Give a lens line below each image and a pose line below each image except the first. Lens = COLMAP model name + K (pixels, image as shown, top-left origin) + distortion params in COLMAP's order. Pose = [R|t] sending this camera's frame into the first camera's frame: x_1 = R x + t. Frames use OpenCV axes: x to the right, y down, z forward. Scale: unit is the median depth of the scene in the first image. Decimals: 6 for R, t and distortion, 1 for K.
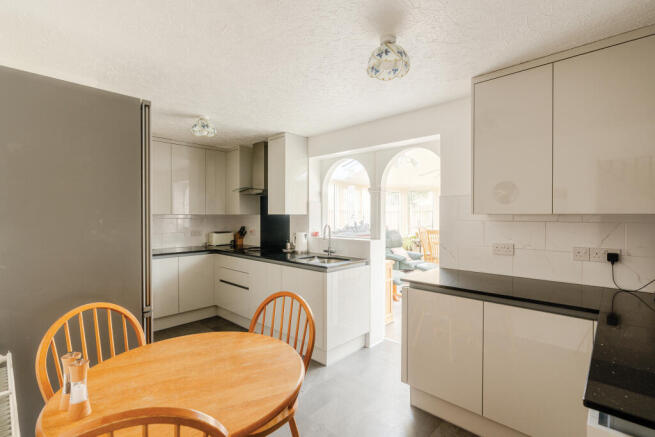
lens RADIAL K [[313.3, 0, 327.6], [0, 313.3, 221.6], [0, 0, 1]] dist [-0.000765, 0.000083]
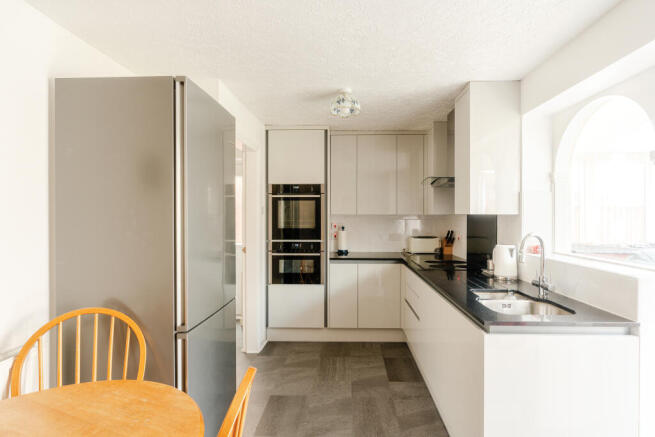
lens RADIAL K [[327.0, 0, 327.5], [0, 327.0, 218.5], [0, 0, 1]] dist [-0.000128, 0.000072]
pose [[0.658629, 0.006715, -0.752438, 0.154519], [-0.016284, 0.999853, -0.005331, -0.006163], [0.752291, 0.015764, 0.658642, 0.338938]]
